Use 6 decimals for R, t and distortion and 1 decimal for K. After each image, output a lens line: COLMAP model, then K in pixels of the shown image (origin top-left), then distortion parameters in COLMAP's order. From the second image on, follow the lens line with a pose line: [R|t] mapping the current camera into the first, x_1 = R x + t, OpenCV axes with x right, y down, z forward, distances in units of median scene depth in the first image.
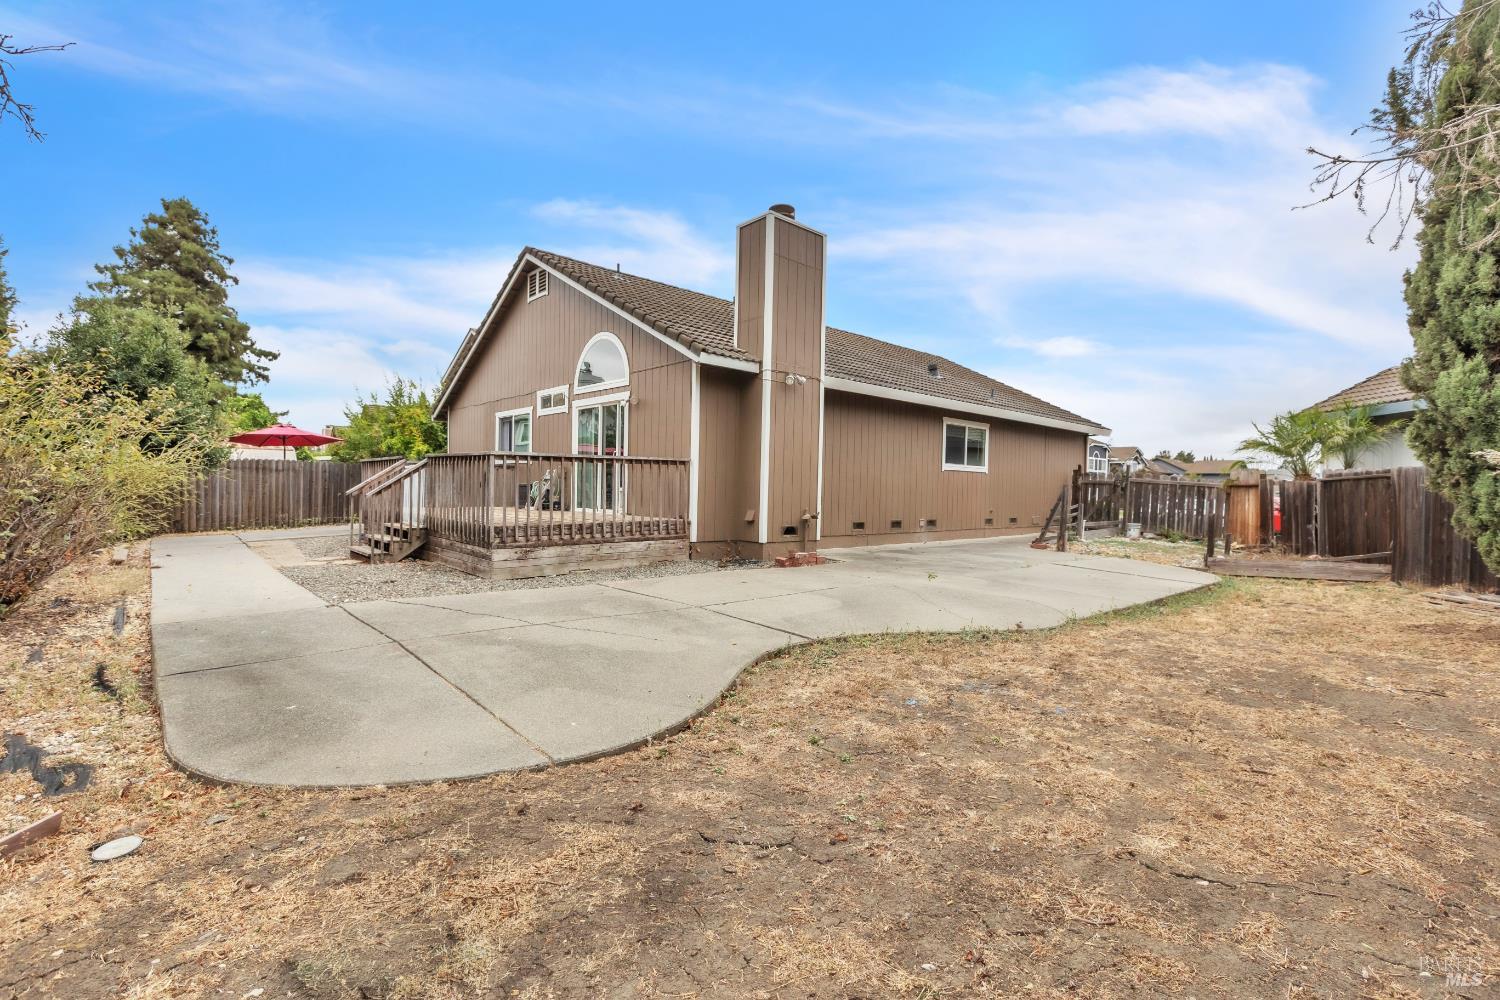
lens RADIAL K [[679.3, 0, 746.6], [0, 679.3, 498.8], [0, 0, 1]] dist [0.009007, -0.008445]
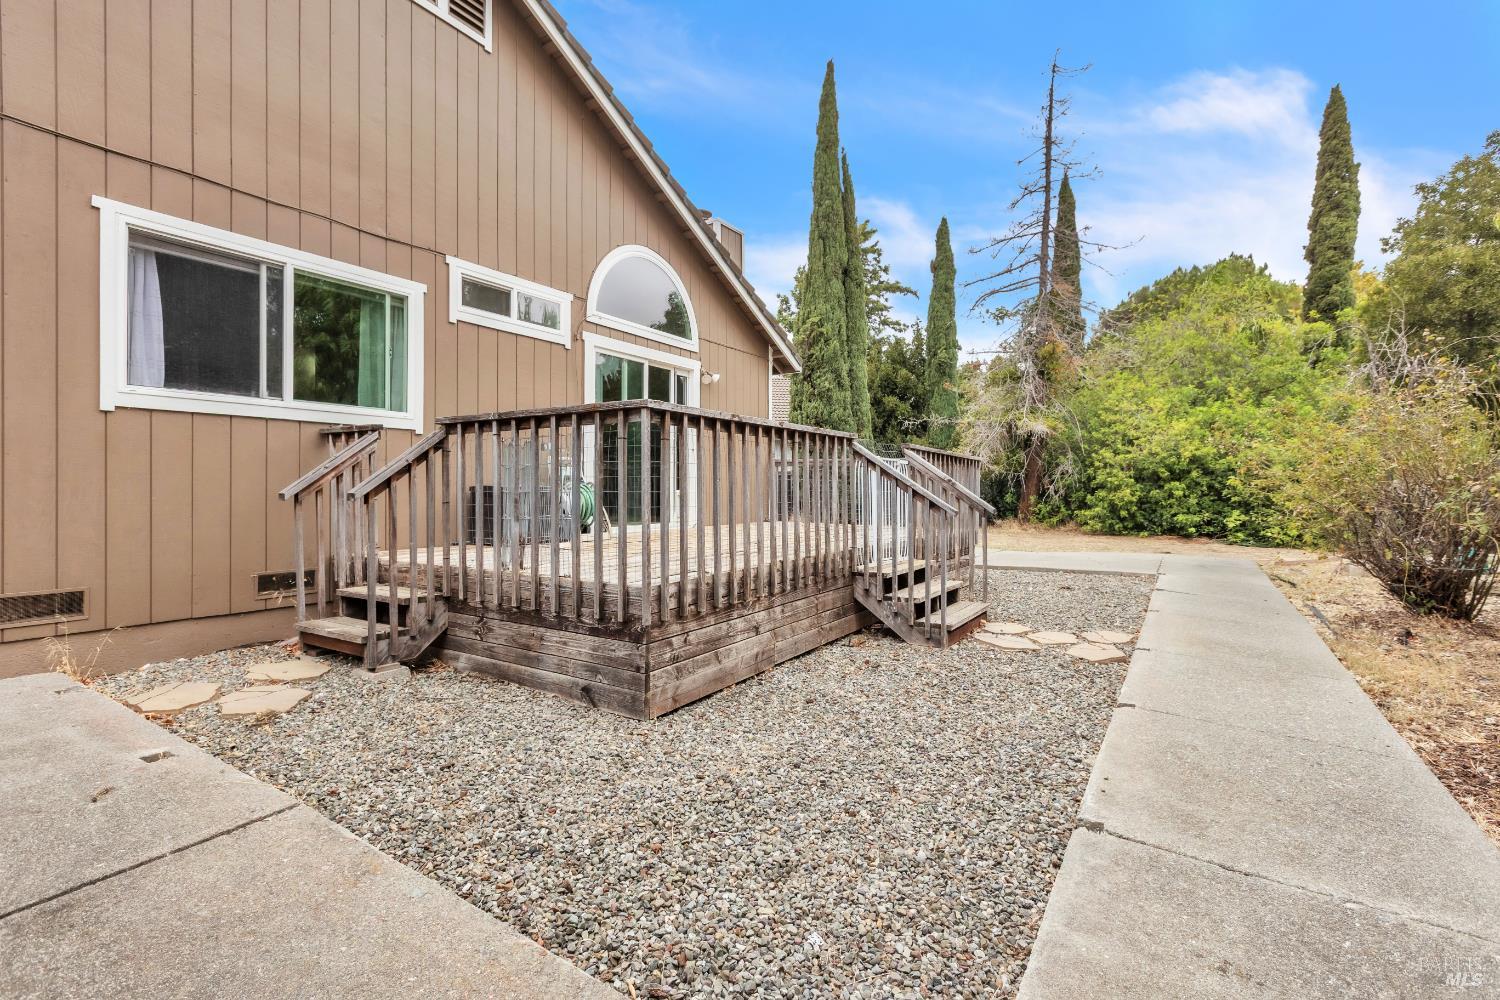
lens RADIAL K [[689.5, 0, 756.5], [0, 689.5, 493.4], [0, 0, 1]] dist [0.002852, -0.000031]
pose [[-0.273705, -0.027032, 0.961434, -0.759612], [0.001600, 0.999591, 0.028560, -0.028191], [-0.961812, 0.009355, -0.273549, 0.942523]]
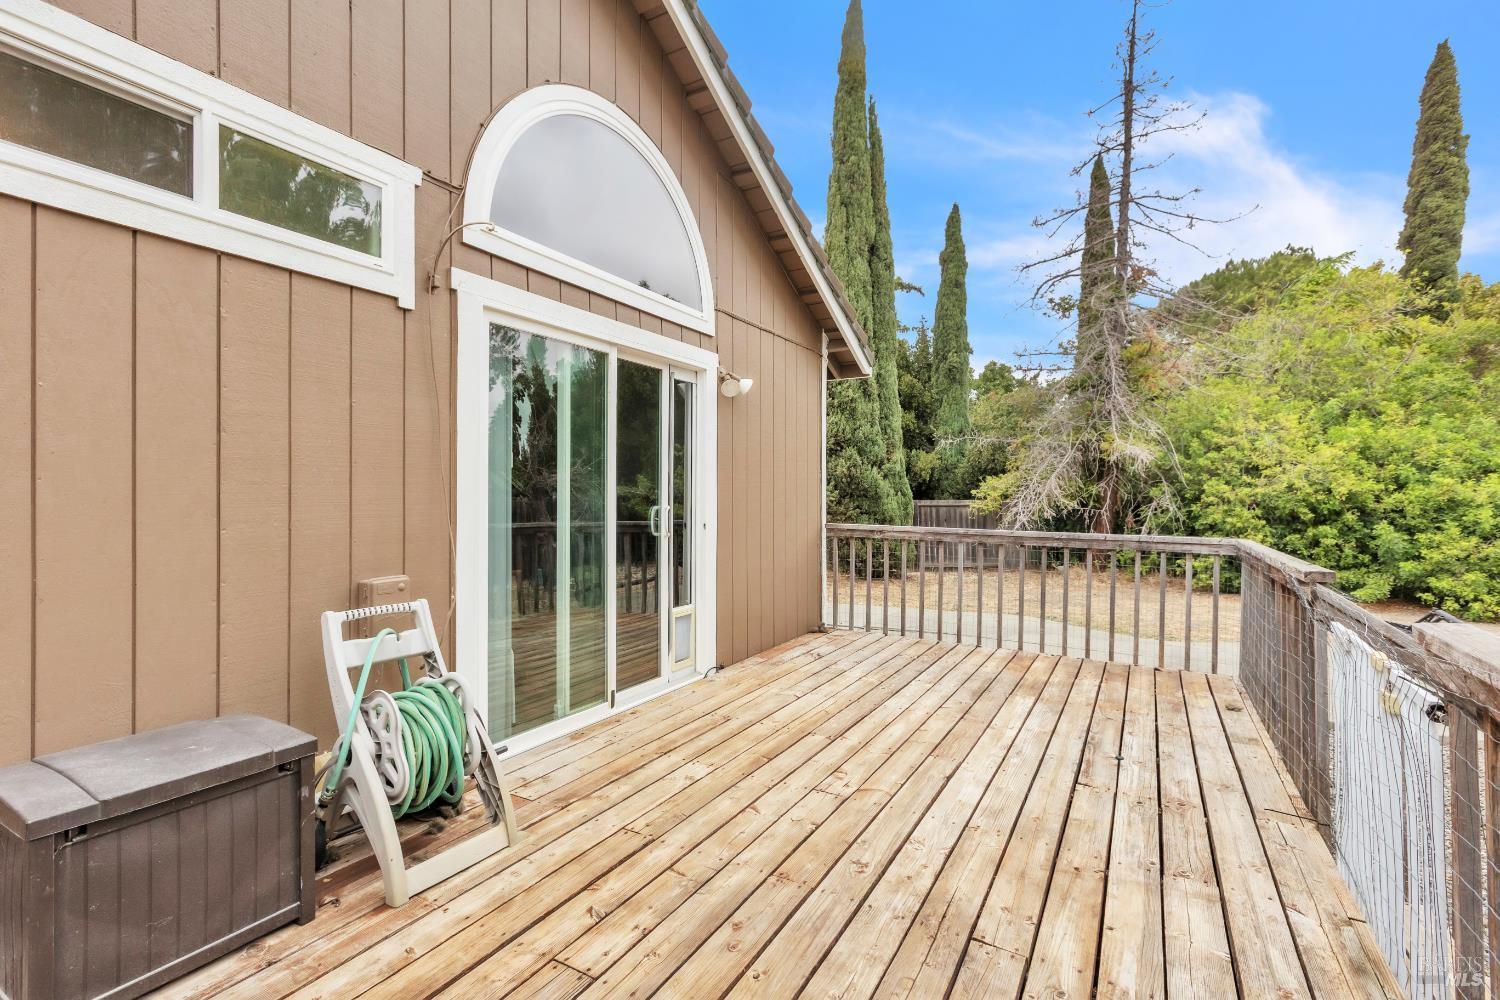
lens RADIAL K [[679.3, 0, 746.6], [0, 679.3, 498.8], [0, 0, 1]] dist [0.009007, -0.008445]
pose [[-0.301642, -0.030089, 0.952946, -0.454305], [-0.001118, 0.999512, 0.031205, -0.071380], [-0.953421, 0.008347, -0.301529, 0.904095]]
